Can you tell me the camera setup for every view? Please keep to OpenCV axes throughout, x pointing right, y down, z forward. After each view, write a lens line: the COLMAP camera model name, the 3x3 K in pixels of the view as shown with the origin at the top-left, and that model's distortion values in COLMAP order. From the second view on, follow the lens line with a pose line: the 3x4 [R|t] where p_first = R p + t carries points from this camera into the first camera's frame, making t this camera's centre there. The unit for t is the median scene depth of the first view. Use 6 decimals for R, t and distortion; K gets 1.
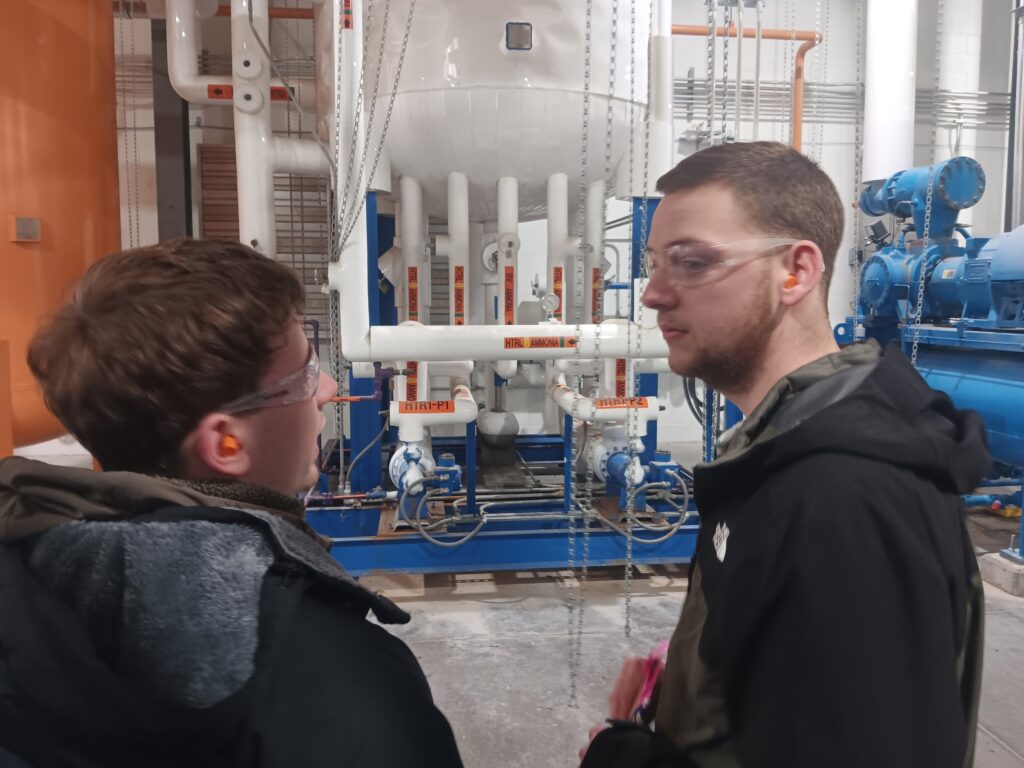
lens RADIAL K [[784.7, 0, 508.9], [0, 784.7, 379.3], [0, 0, 1]] dist [0.093621, -0.184993]
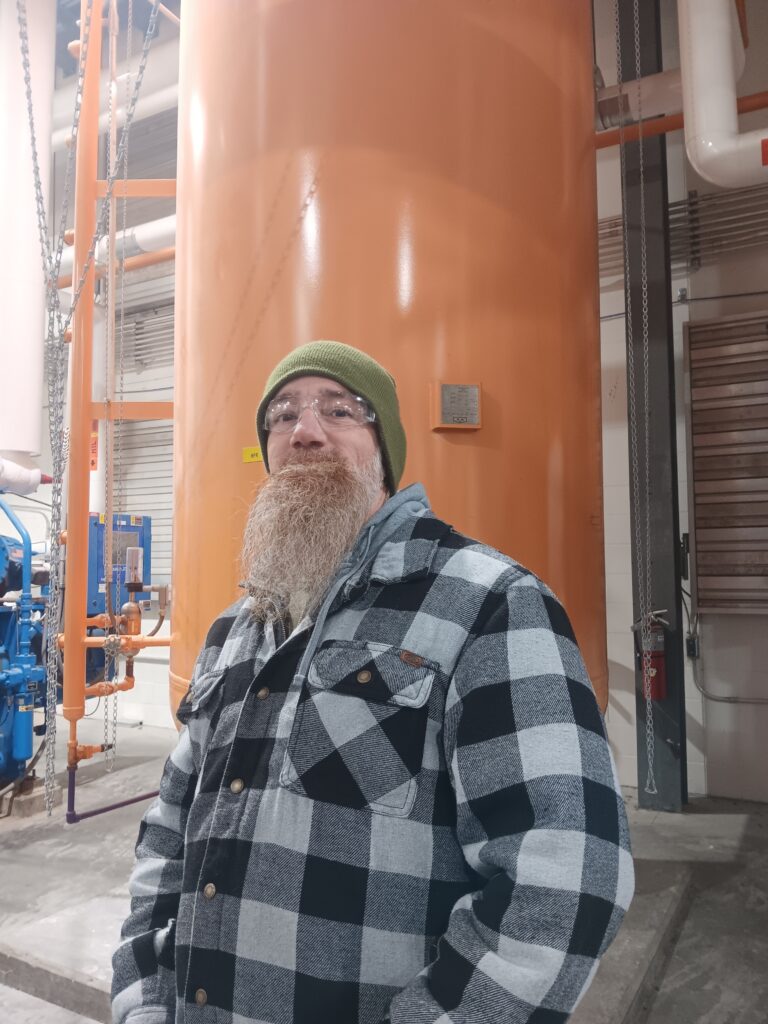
lens RADIAL K [[784.7, 0, 384.0], [0, 784.7, 512.0], [0, 0, 1]] dist [0.093621, -0.184993]
pose [[0.805030, -0.061999, -0.589985, -0.209915], [-0.048482, 0.984321, -0.169591, -0.014114], [0.591250, 0.165129, 0.789402, 0.346764]]
